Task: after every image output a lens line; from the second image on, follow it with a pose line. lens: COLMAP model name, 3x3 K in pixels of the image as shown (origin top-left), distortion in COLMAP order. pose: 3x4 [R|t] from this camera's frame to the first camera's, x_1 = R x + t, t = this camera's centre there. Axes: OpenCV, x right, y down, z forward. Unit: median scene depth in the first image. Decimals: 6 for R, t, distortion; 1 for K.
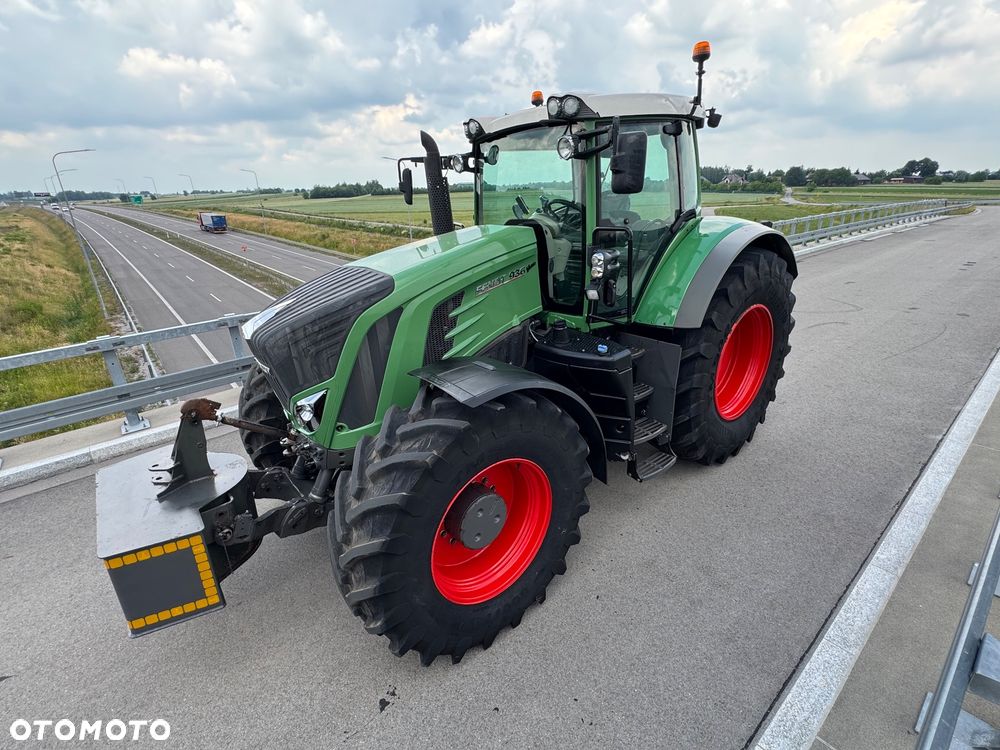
lens RADIAL K [[470.4, 0, 498.8], [0, 470.4, 374.1], [0, 0, 1]] dist [-0.001454, -0.000747]
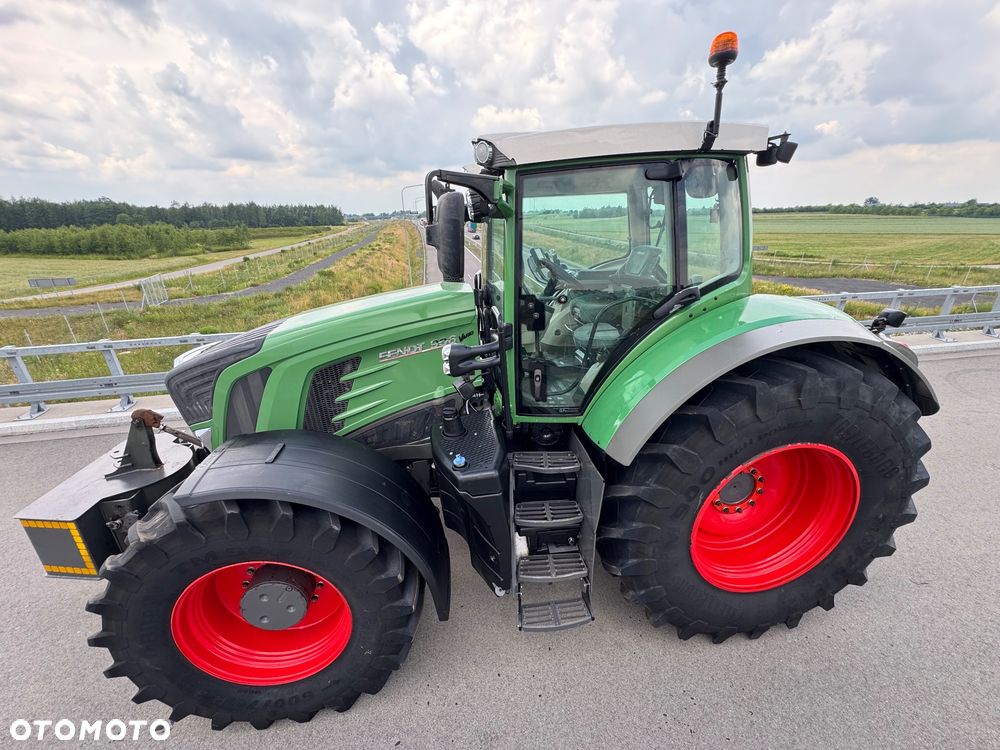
lens RADIAL K [[399.4, 0, 500.0], [0, 399.4, 375.0], [0, 0, 1]] dist [-0.000718, -0.000554]
pose [[0.854646, 0.203767, -0.477555, 0.552898], [-0.196131, 0.978324, 0.066437, -0.244837], [0.480741, 0.036884, 0.876086, 0.421896]]
